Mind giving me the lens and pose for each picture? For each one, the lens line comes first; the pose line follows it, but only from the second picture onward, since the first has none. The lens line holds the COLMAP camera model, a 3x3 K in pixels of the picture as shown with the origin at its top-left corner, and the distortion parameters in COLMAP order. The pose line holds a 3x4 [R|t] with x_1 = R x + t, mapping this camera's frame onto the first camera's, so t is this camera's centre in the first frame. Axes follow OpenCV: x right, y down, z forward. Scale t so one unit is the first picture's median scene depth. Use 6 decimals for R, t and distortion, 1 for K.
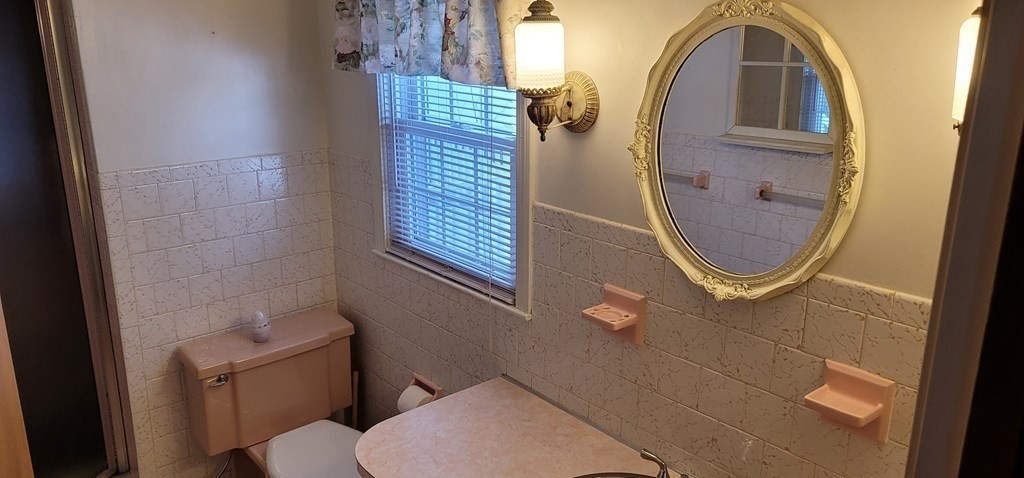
lens RADIAL K [[752.1, 0, 513.1], [0, 752.1, 240.2], [0, 0, 1]] dist [0.050773, -0.003636]
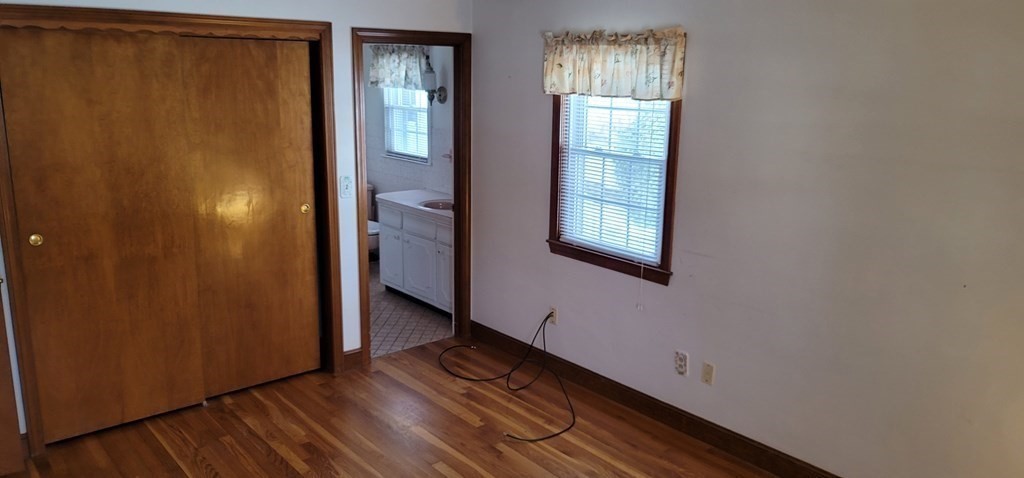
lens RADIAL K [[752.1, 0, 514.6], [0, 752.1, 239.5], [0, 0, 1]] dist [0.050773, -0.003636]
pose [[0.999863, 0.016043, -0.004107, 0.345201], [-0.016239, 0.998444, -0.053348, 0.510372], [0.003245, 0.053407, 0.998568, -1.877175]]
